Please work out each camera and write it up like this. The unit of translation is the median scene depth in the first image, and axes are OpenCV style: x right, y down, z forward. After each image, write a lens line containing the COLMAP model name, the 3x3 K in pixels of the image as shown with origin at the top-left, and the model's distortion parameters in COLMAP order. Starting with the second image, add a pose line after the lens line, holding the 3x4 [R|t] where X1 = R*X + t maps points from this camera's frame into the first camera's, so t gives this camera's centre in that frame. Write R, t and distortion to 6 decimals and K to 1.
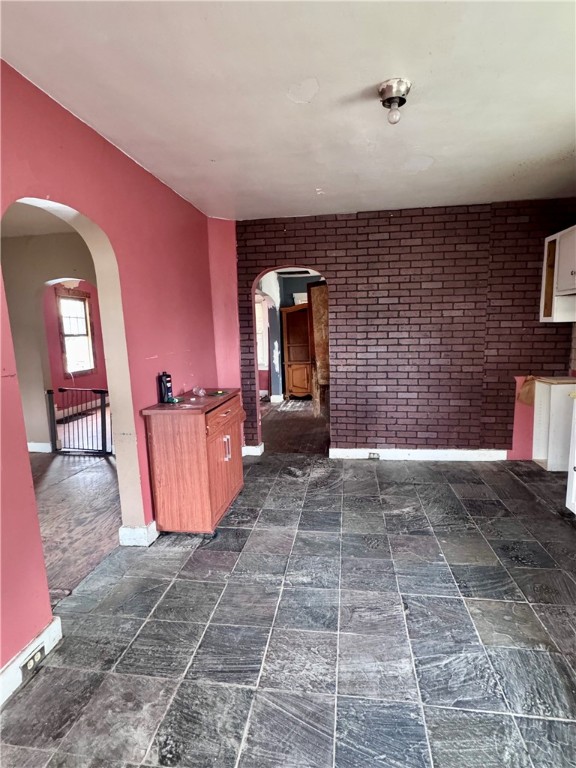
lens RADIAL K [[401.0, 0, 288.0], [0, 401.0, 384.0], [0, 0, 1]] dist [-0.002524, -0.001712]
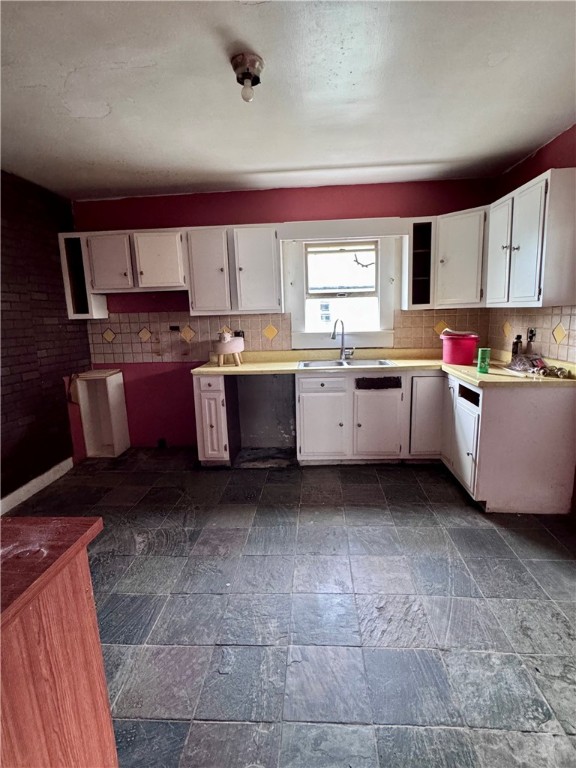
lens RADIAL K [[401.0, 0, 288.0], [0, 401.0, 384.0], [0, 0, 1]] dist [-0.002524, -0.001712]
pose [[-0.101839, -0.142926, 0.984480, -0.532594], [0.172091, 0.972174, 0.158942, -0.080763], [-0.979803, 0.185607, -0.074409, 0.735820]]
